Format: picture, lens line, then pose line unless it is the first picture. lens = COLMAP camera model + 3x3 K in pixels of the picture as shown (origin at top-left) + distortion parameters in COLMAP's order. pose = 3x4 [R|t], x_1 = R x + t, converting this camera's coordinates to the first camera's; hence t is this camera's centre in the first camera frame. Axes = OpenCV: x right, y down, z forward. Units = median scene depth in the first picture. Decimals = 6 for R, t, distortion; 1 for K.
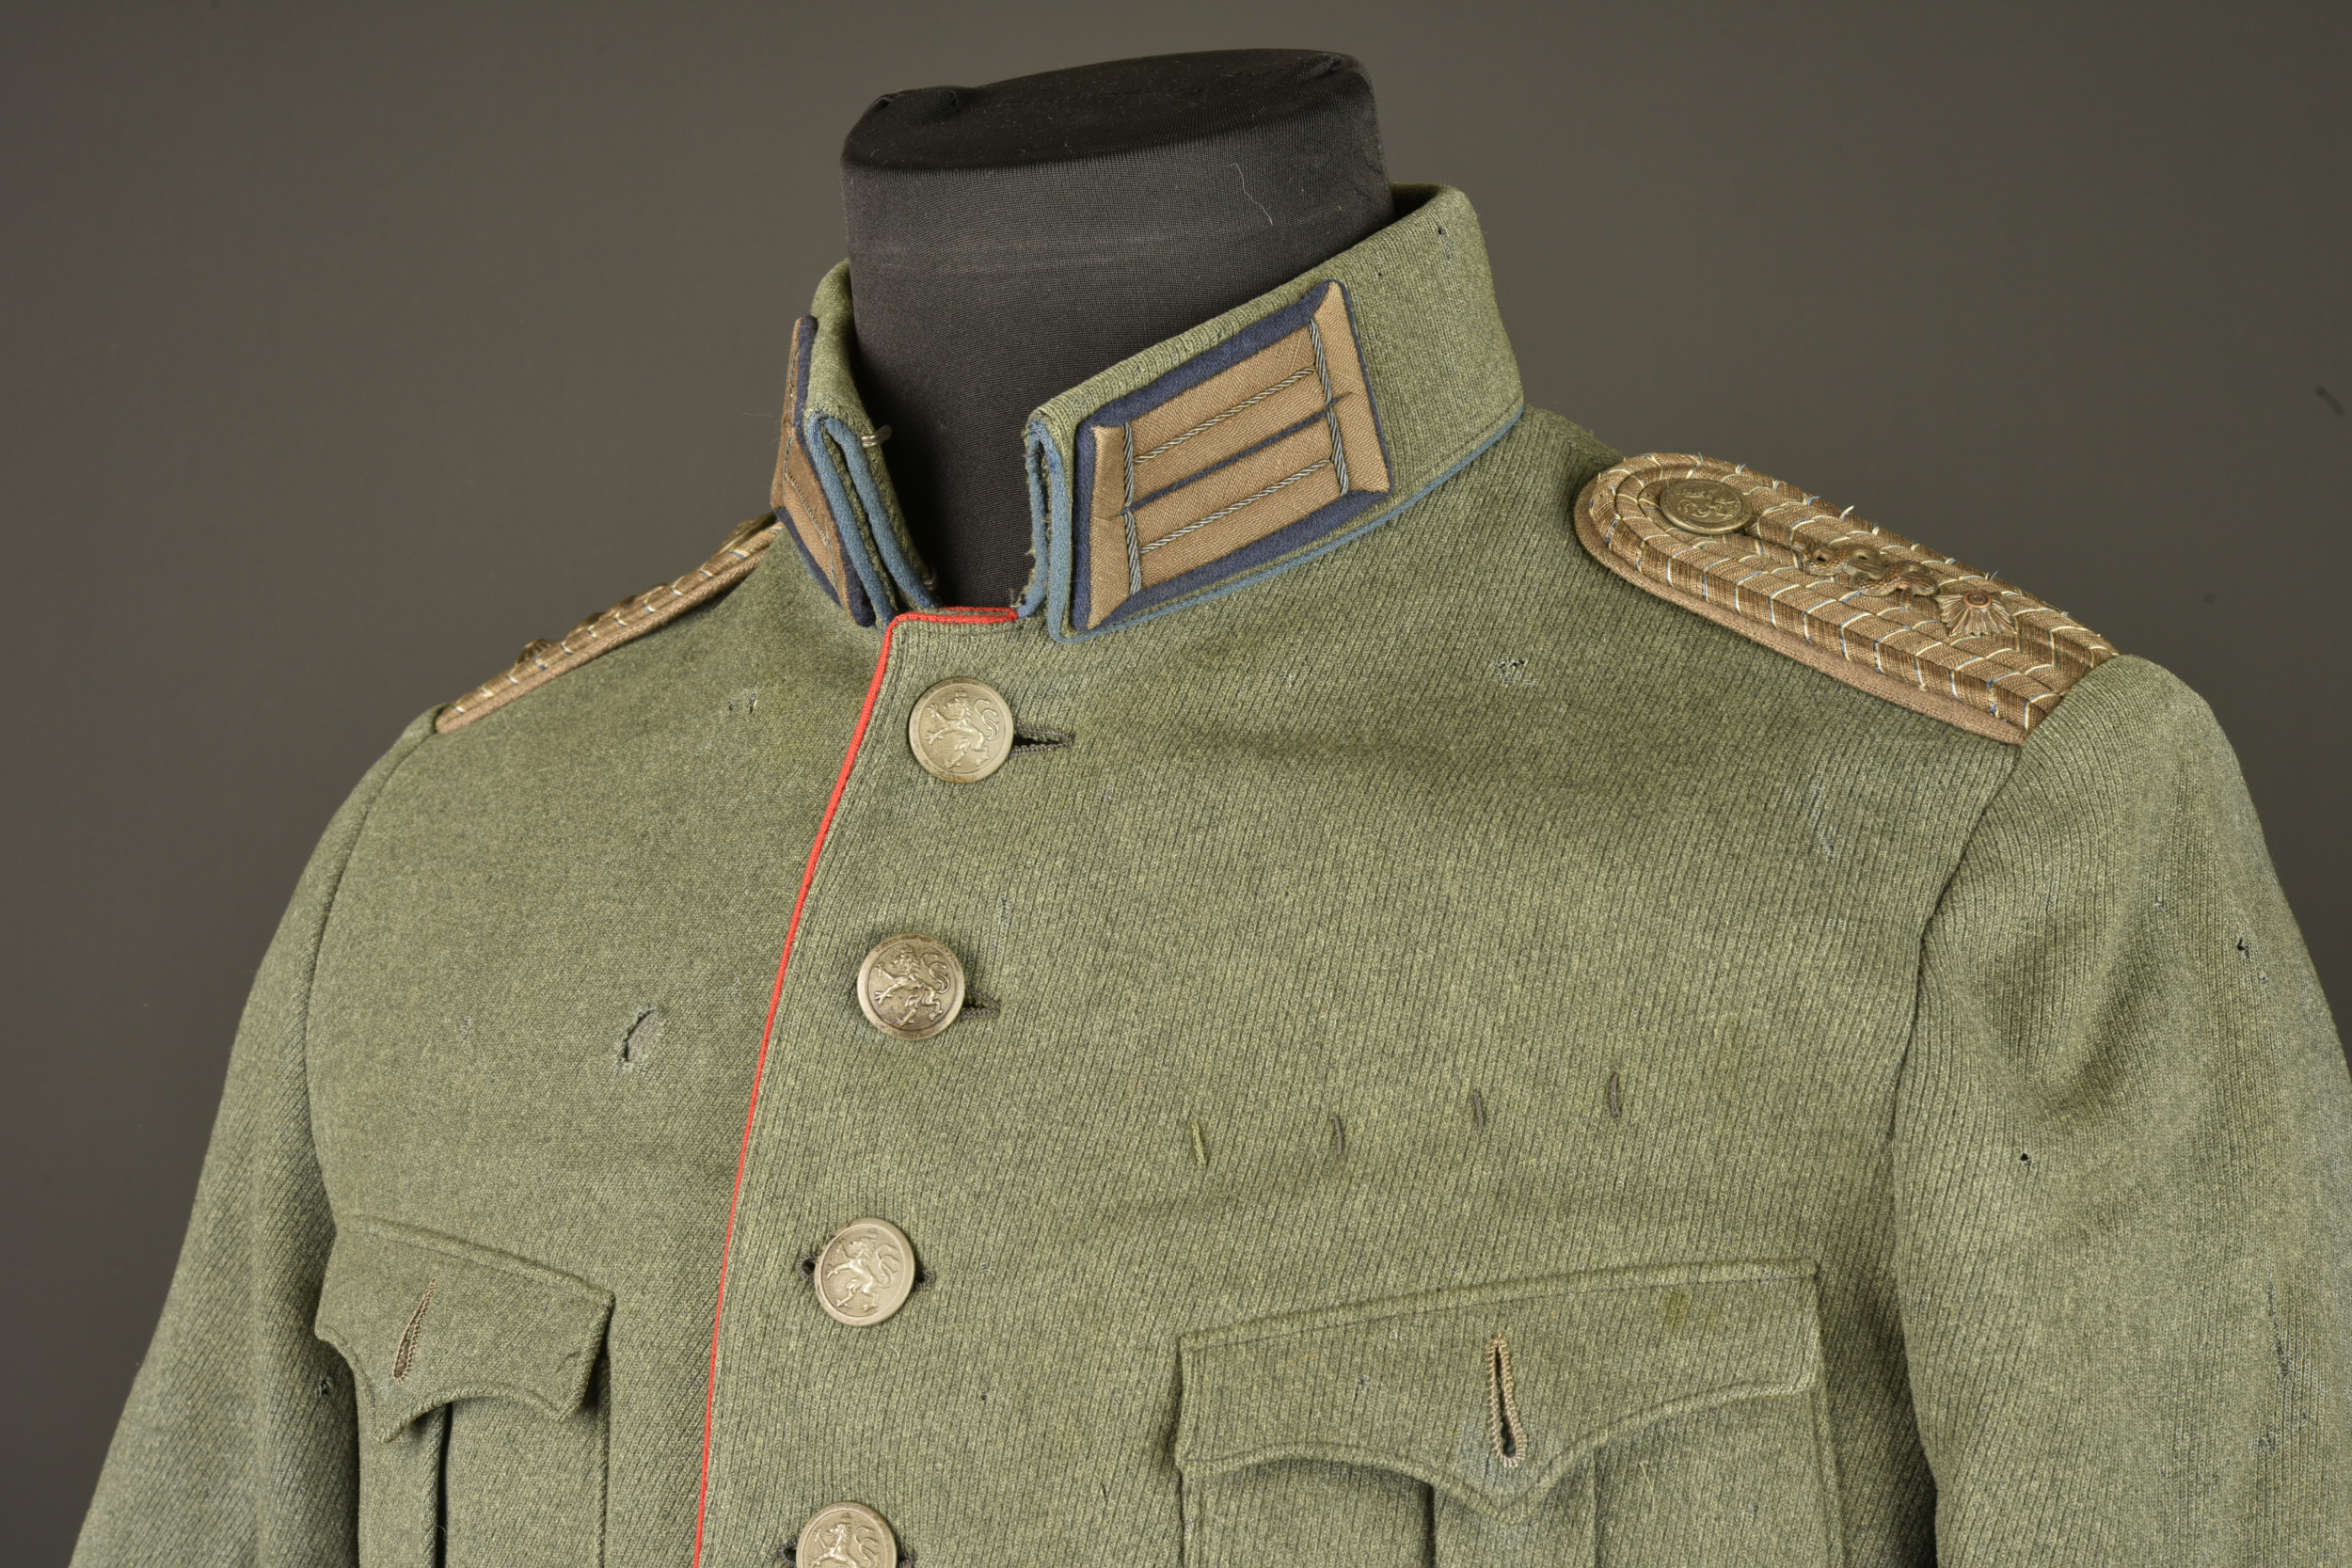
lens RADIAL K [[4019.0, 0, 1176.0], [0, 4019.0, 784.0], [0, 0, 1]] dist [-0.035006, -0.010146]
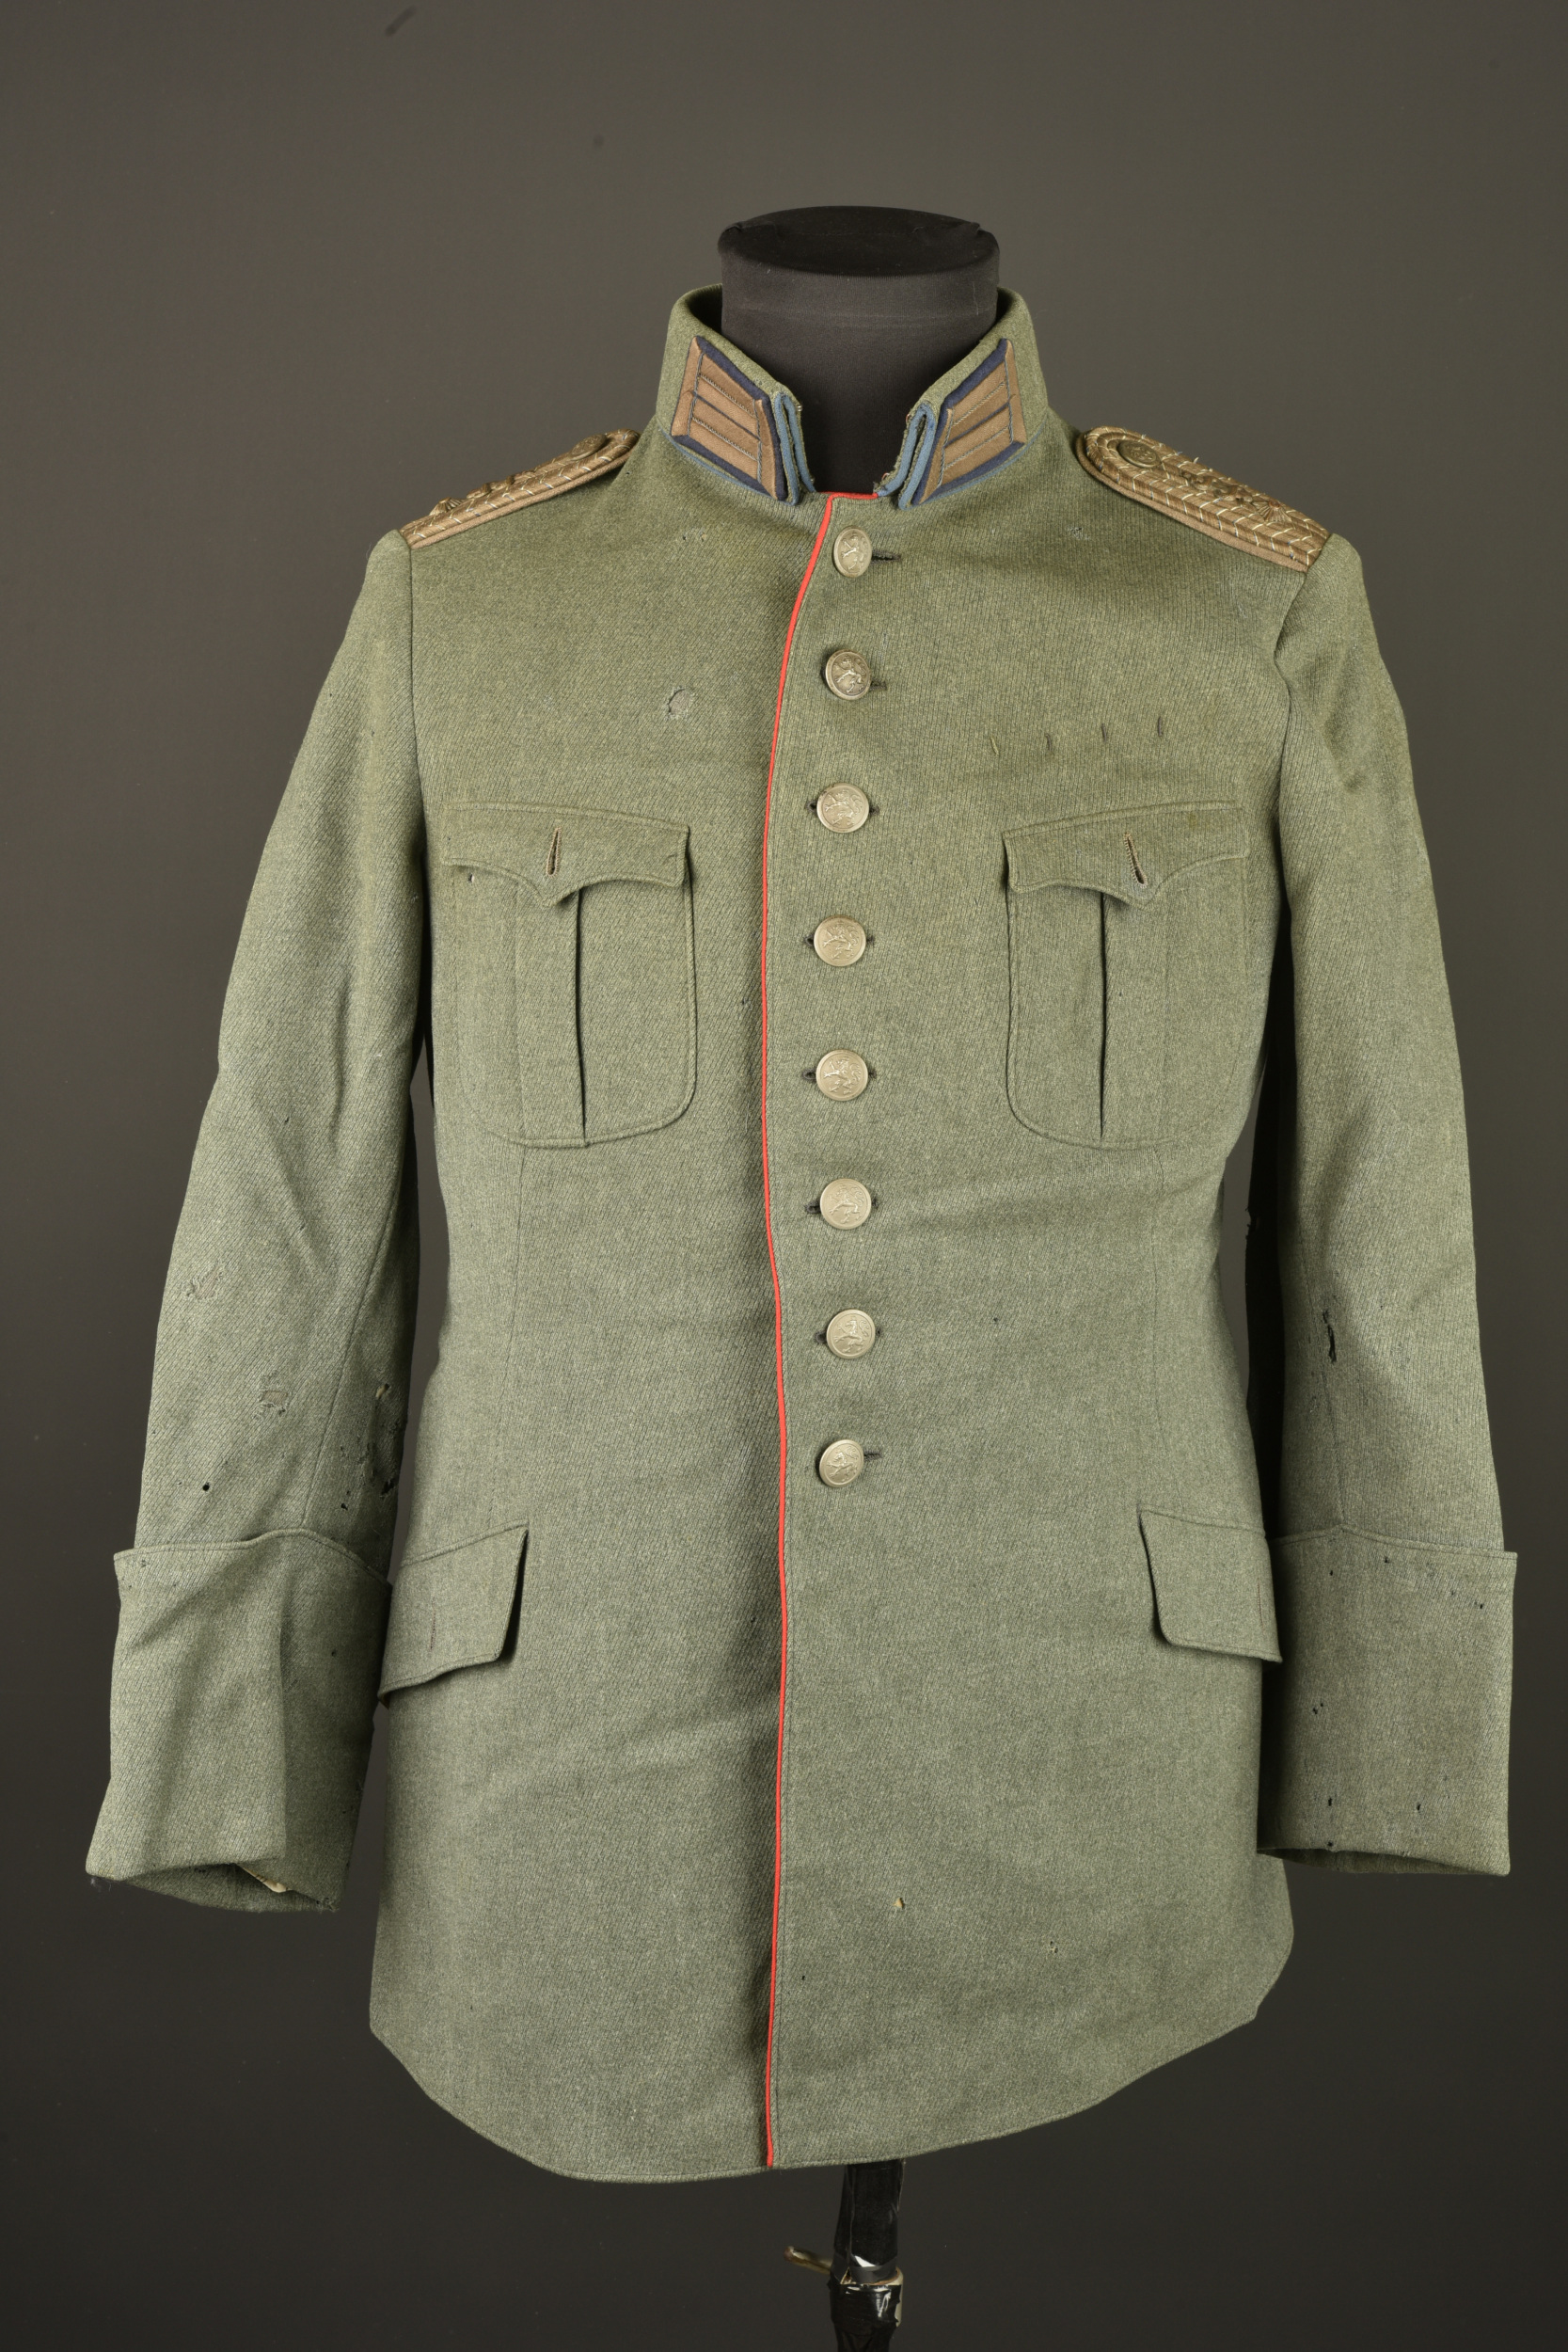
lens RADIAL K [[4019.0, 0, 784.0], [0, 4019.0, 1176.0], [0, 0, 1]] dist [-0.035006, -0.010146]
pose [[0.910938, -0.036806, 0.410899, -0.963627], [-0.016067, 0.992091, 0.124485, 0.049357], [-0.412231, -0.120000, 0.903142, -0.908241]]
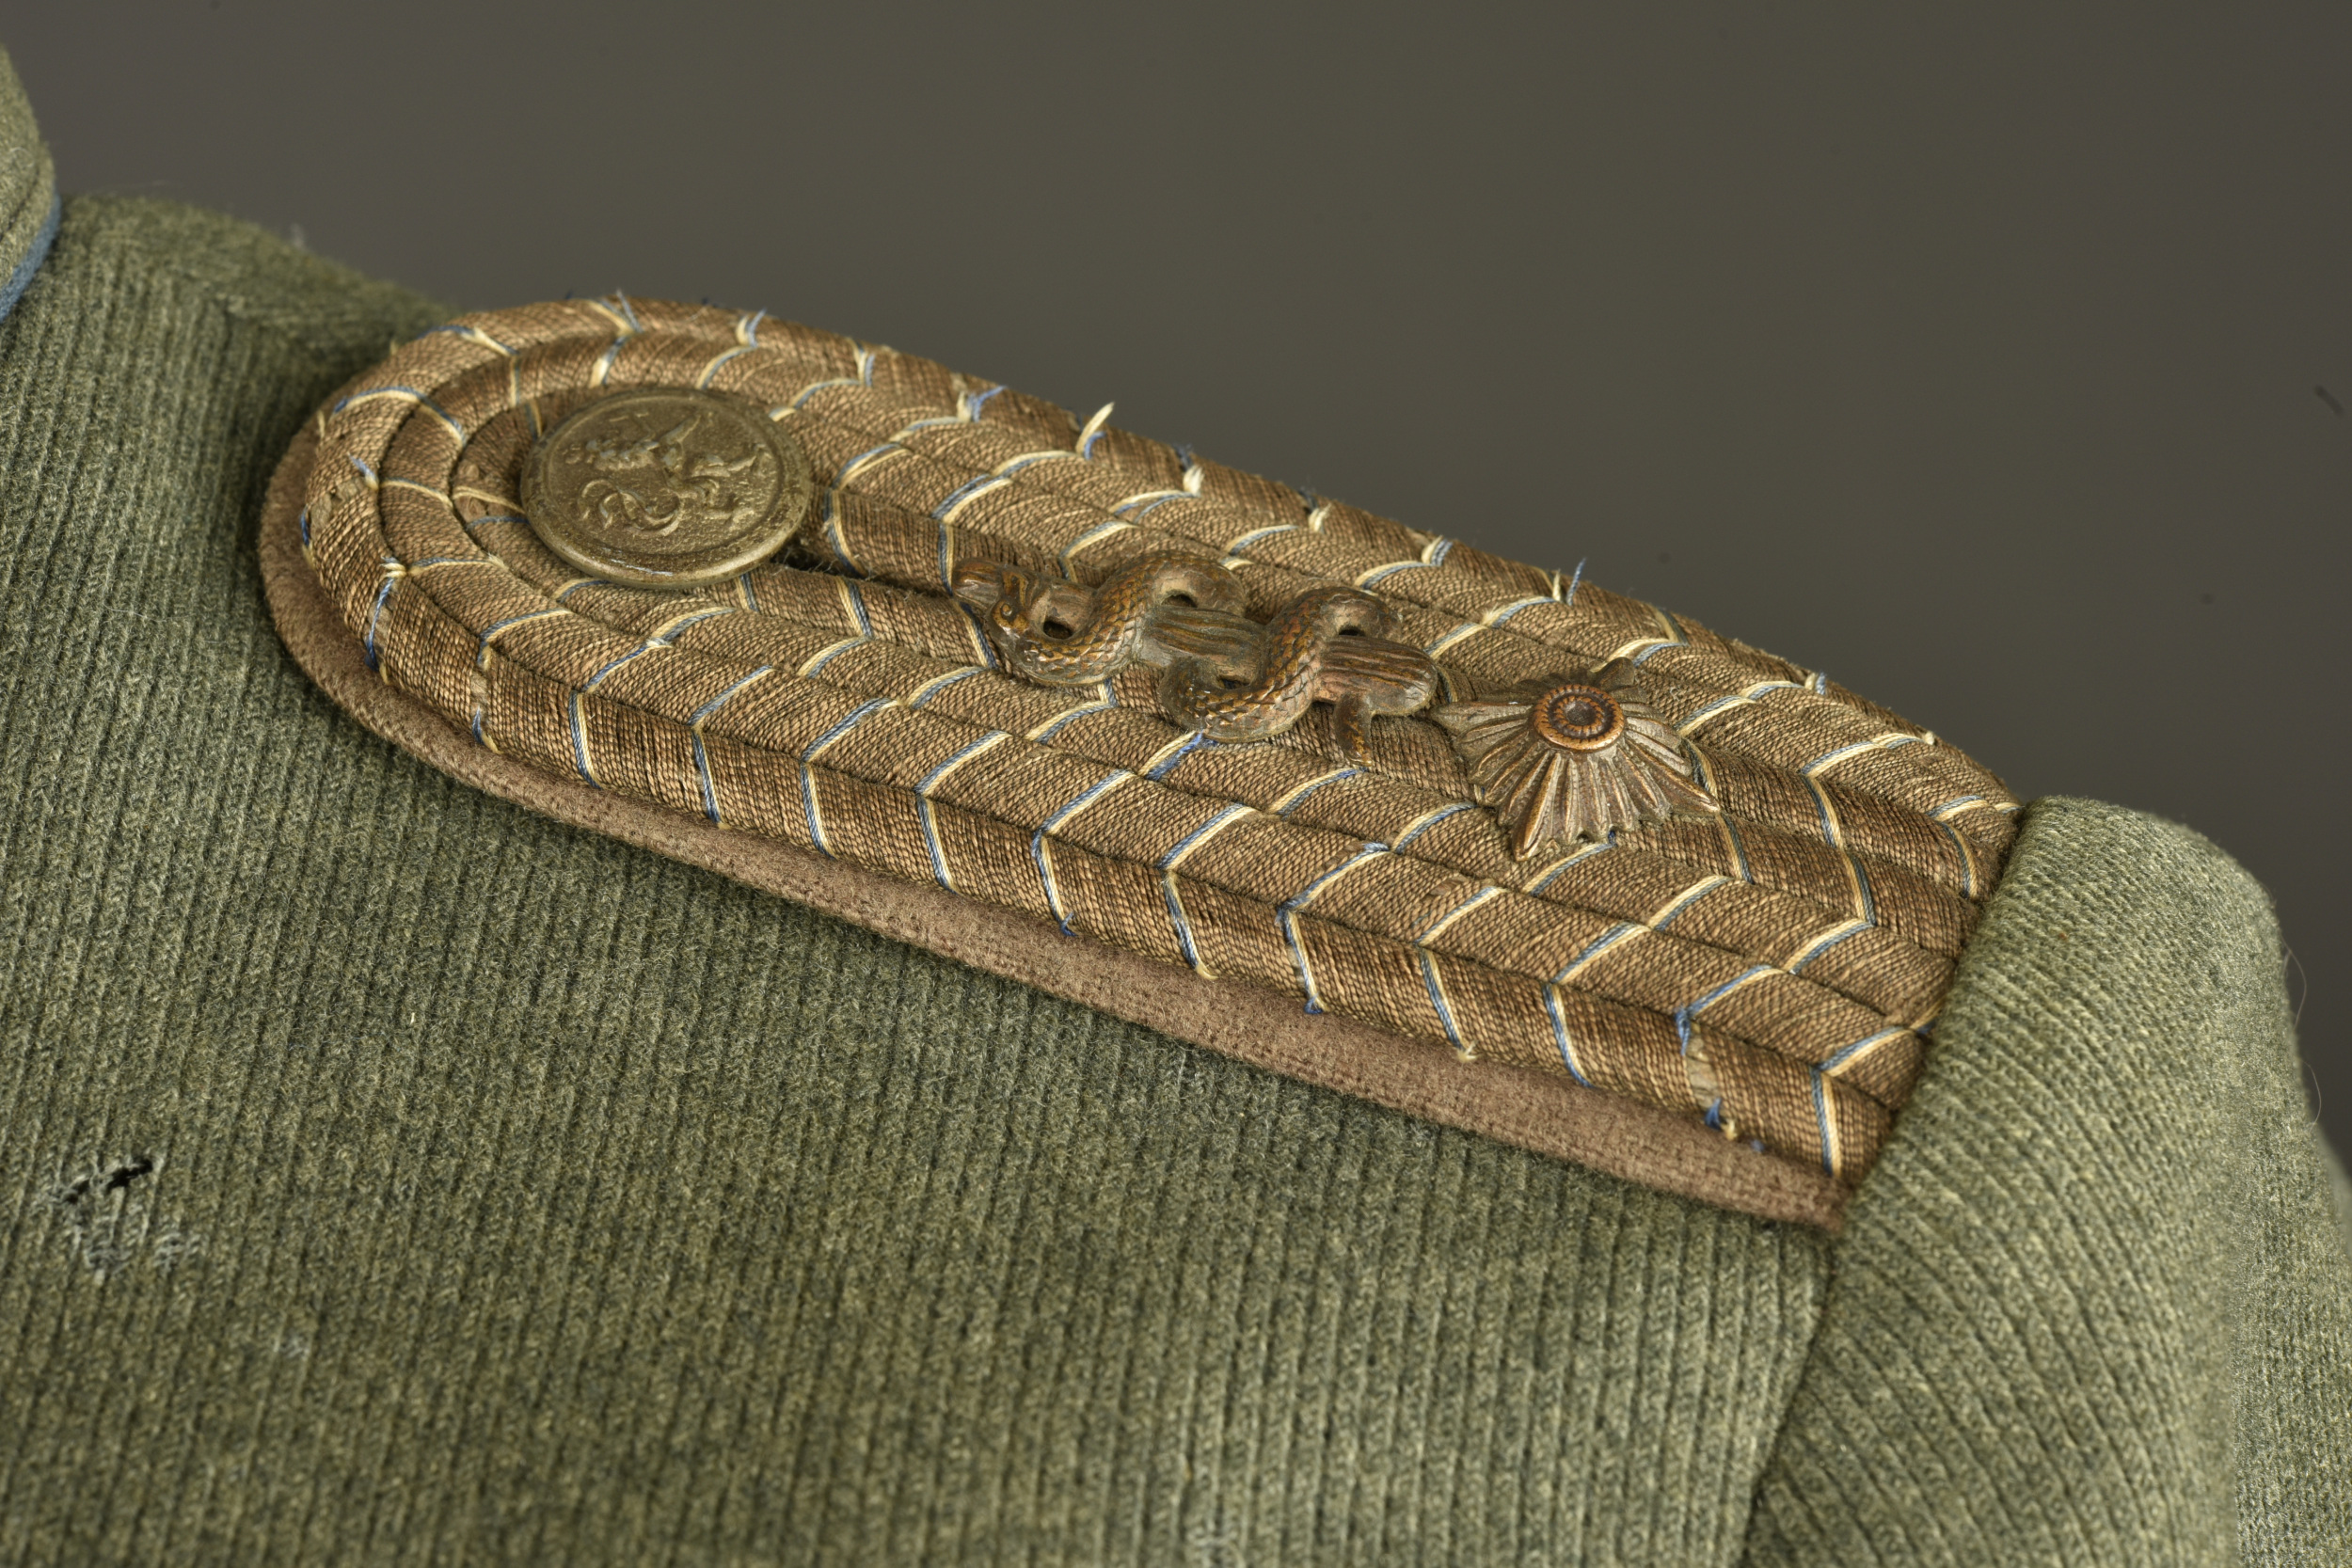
lens RADIAL K [[4174.4, 0, 1175.3], [0, 4174.4, 811.3], [0, 0, 1]] dist [-0.004185, 0.009100]
pose [[0.960111, -0.180881, 0.213234, 0.101068], [0.144145, 0.973621, 0.176872, -0.102436], [-0.239602, -0.139081, 0.960858, 0.708643]]
